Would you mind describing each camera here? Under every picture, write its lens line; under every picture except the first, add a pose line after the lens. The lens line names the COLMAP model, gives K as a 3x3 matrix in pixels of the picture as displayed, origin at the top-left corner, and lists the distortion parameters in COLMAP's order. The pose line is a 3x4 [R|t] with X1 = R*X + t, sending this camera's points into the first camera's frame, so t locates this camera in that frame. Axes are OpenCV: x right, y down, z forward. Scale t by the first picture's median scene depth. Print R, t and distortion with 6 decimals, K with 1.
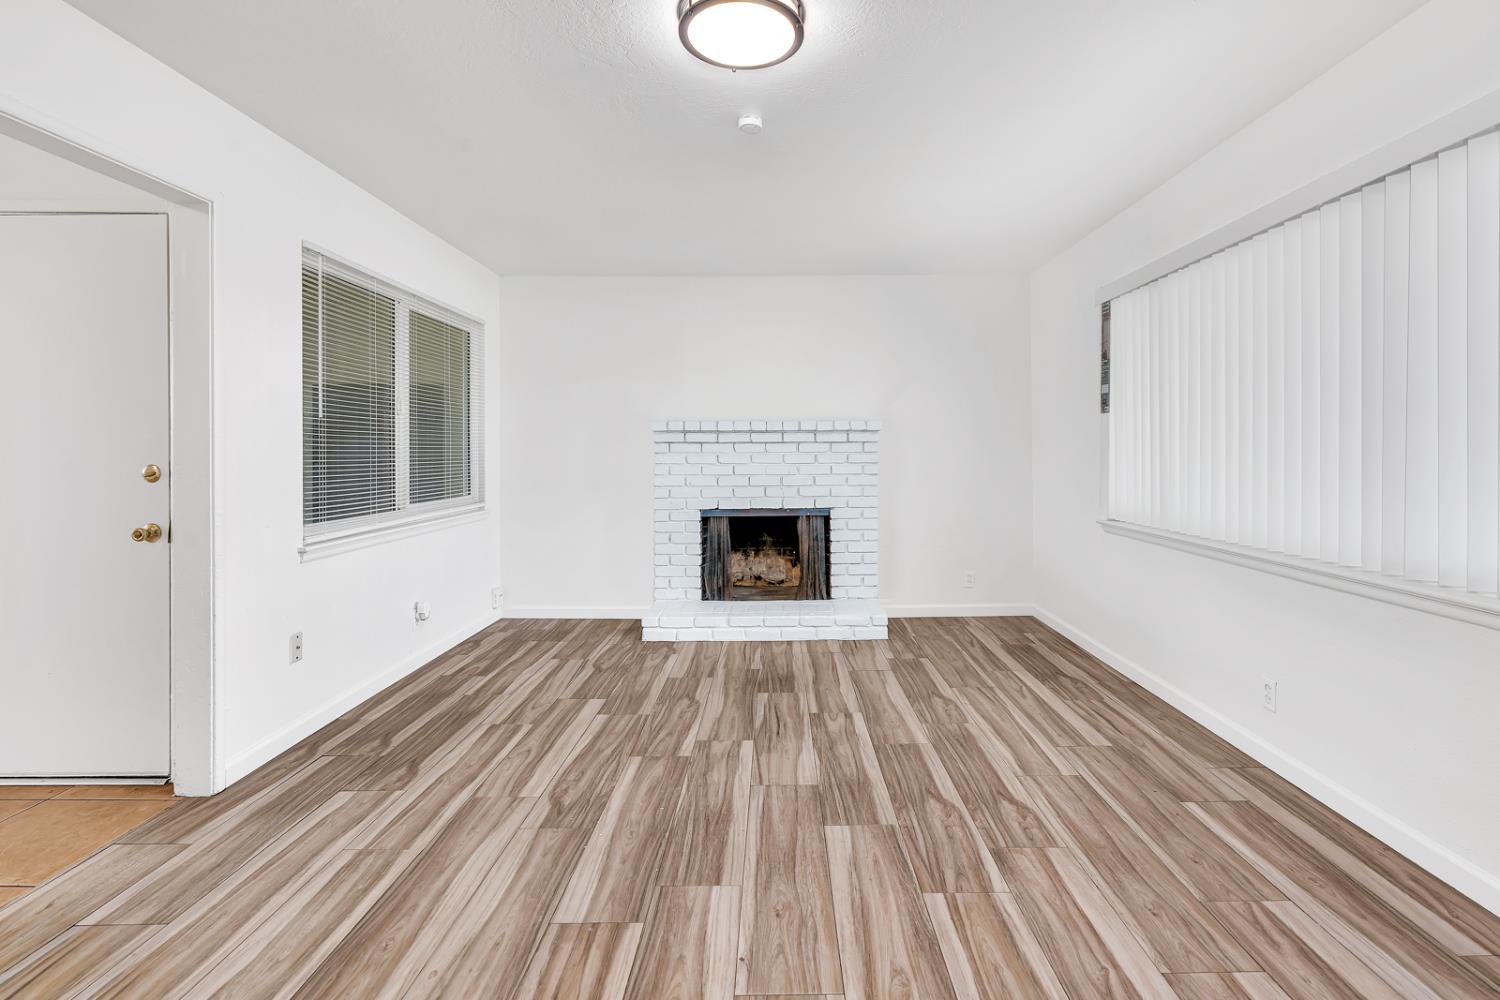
lens RADIAL K [[688.7, 0, 784.6], [0, 688.7, 454.9], [0, 0, 1]] dist [-0.003048, 0.001043]
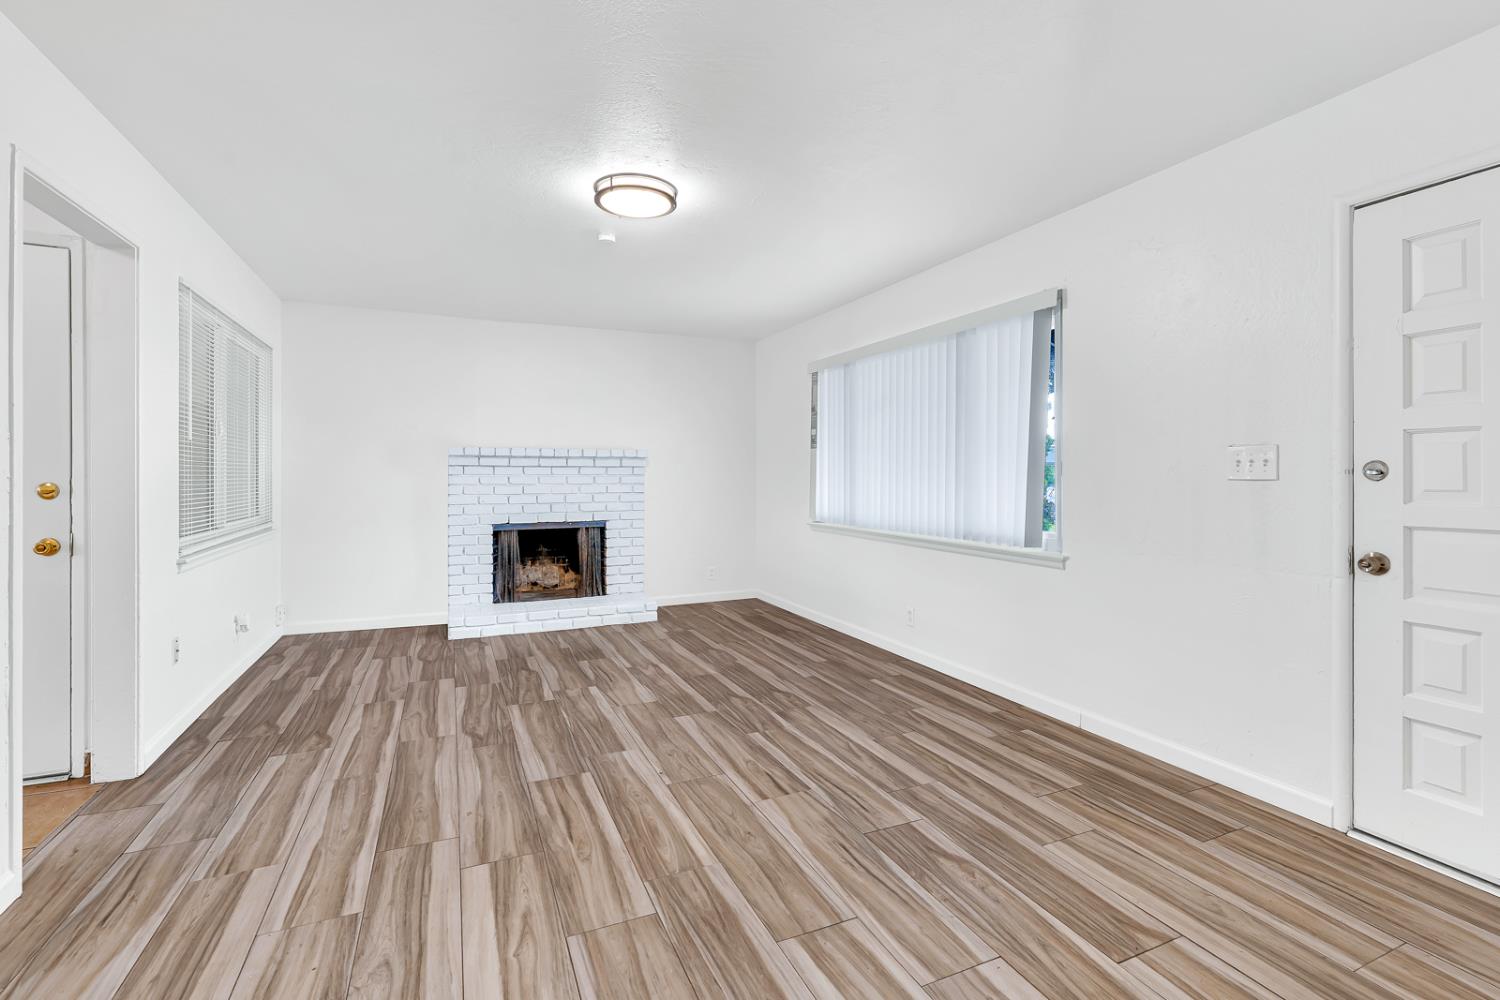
lens RADIAL K [[675.5, 0, 753.0], [0, 675.5, 492.5], [0, 0, 1]] dist [0.001411, 0.000298]
pose [[0.916994, -0.006543, 0.398848, -0.292426], [-0.001625, 0.999796, 0.020136, 0.004939], [-0.398898, -0.019113, 0.916796, -0.343430]]
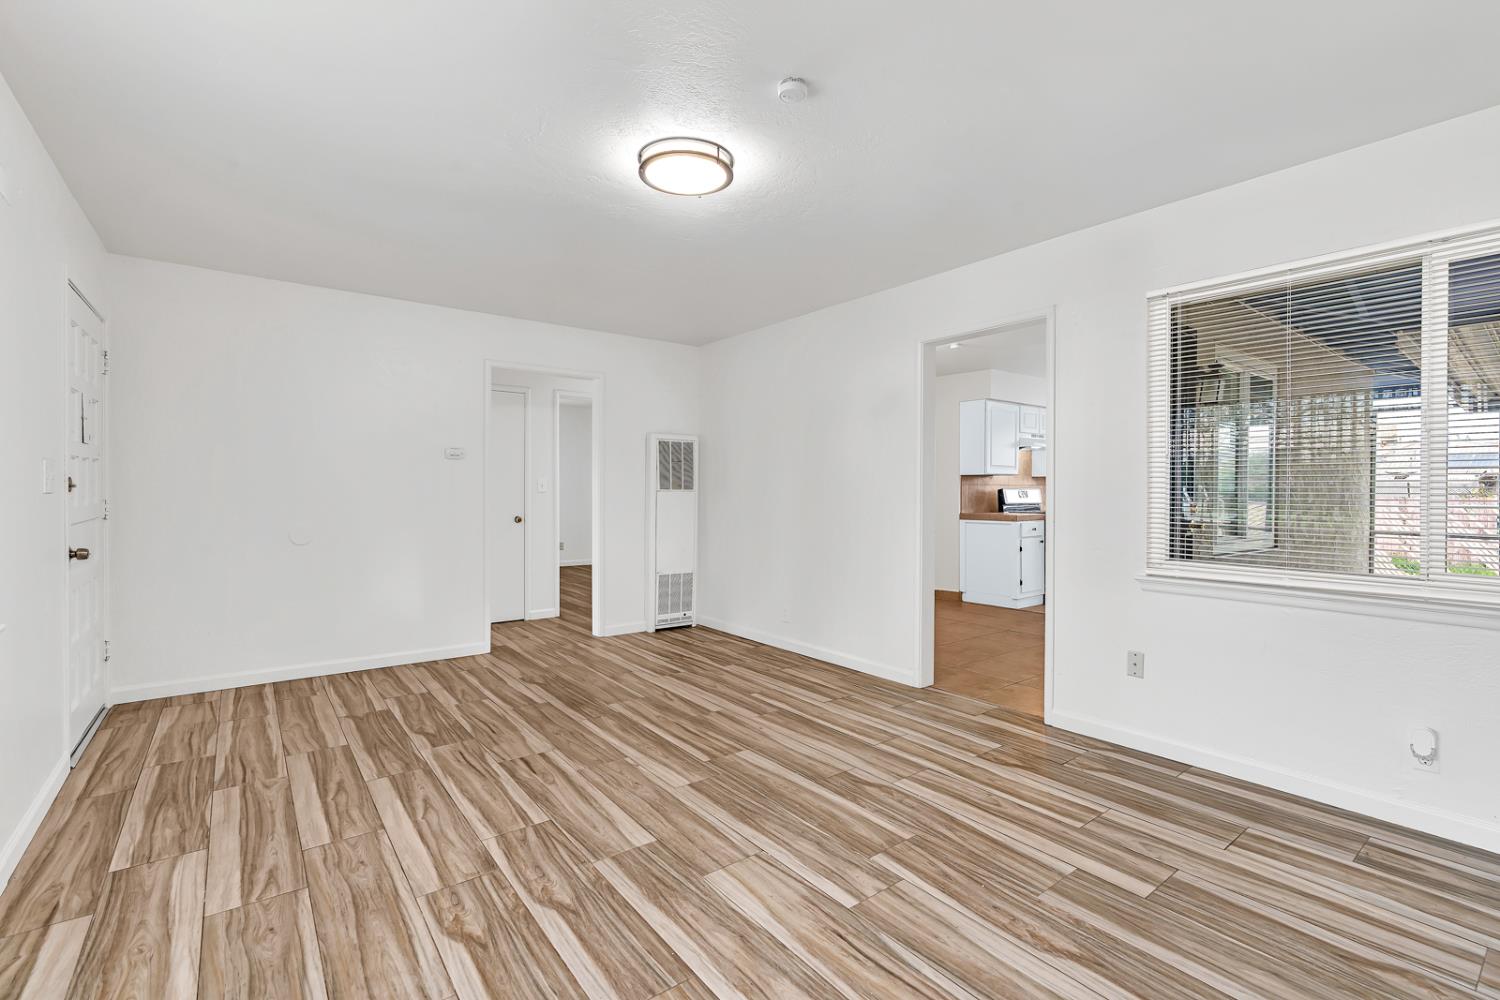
lens RADIAL K [[675.5, 0, 753.0], [0, 675.5, 492.5], [0, 0, 1]] dist [0.001411, 0.000298]
pose [[-0.798665, 0.006253, -0.601743, 0.438680], [-0.002199, 0.999909, 0.013310, -0.010286], [0.601772, 0.011954, -0.798579, 1.487791]]
